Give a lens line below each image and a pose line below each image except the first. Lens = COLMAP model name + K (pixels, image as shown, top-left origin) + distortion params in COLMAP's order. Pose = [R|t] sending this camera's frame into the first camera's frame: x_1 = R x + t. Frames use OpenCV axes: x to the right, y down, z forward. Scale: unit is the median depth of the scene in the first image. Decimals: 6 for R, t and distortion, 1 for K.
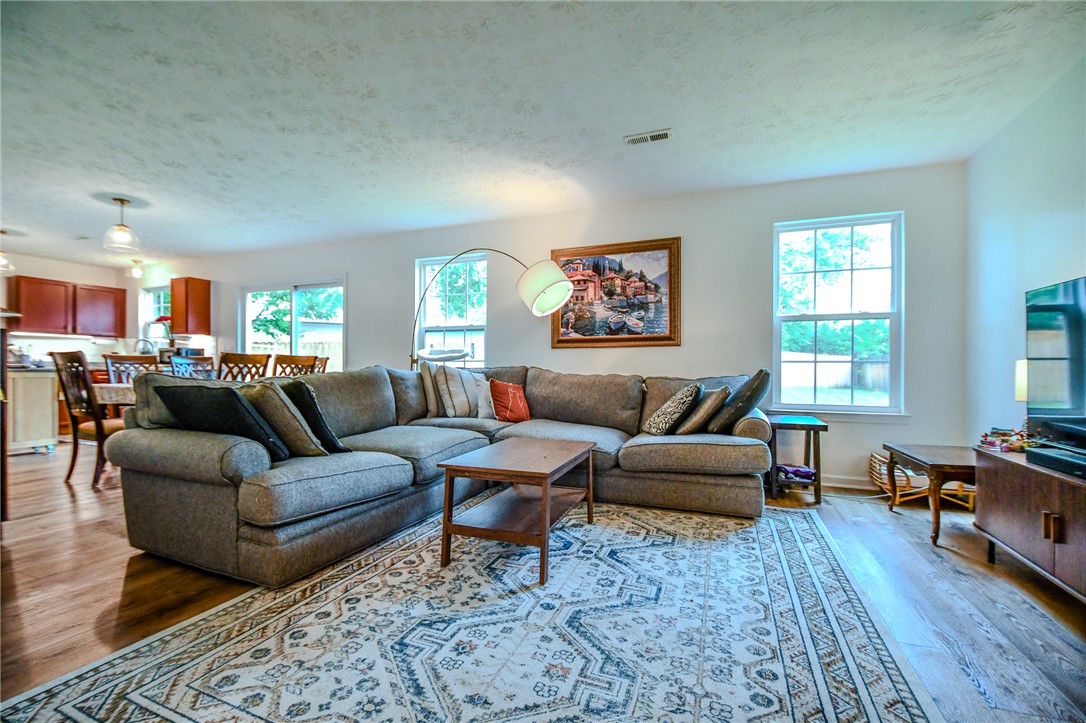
lens RADIAL K [[472.8, 0, 528.8], [0, 472.8, 369.1], [0, 0, 1]] dist [0.009492, -0.020244]
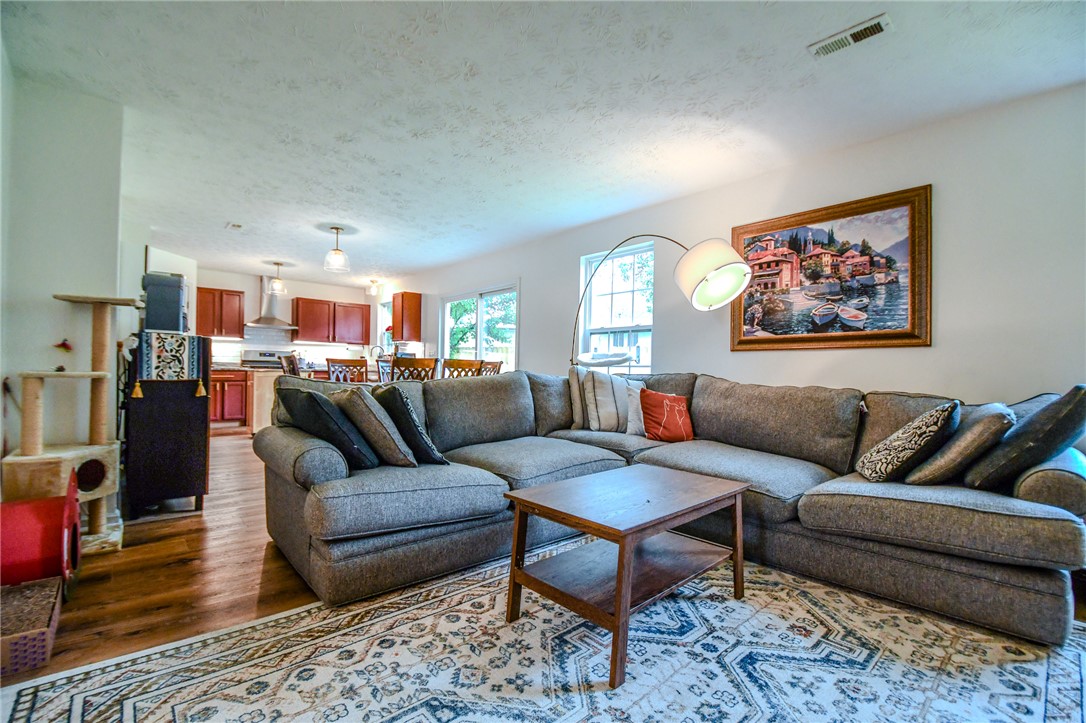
lens RADIAL K [[472.8, 0, 528.8], [0, 472.8, 369.1], [0, 0, 1]] dist [0.009492, -0.020244]
pose [[0.894925, 0.010730, -0.446088, 0.145978], [-0.014739, 0.999876, -0.005517, -0.006708], [0.445974, 0.011512, 0.894972, 0.204291]]
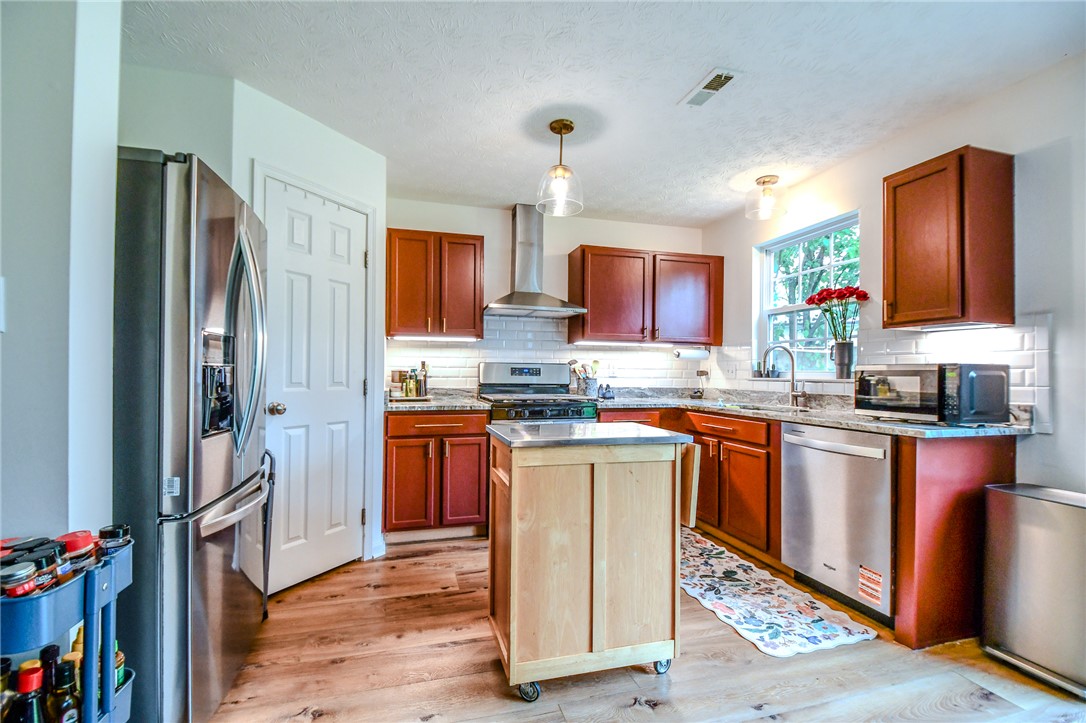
lens RADIAL K [[472.8, 0, 528.8], [0, 472.8, 369.1], [0, 0, 1]] dist [0.009492, -0.020244]
pose [[0.608134, -0.001379, -0.793833, -1.302381], [-0.008632, 0.999928, -0.008350, -0.074289], [0.793787, 0.011930, 0.608078, 1.136826]]
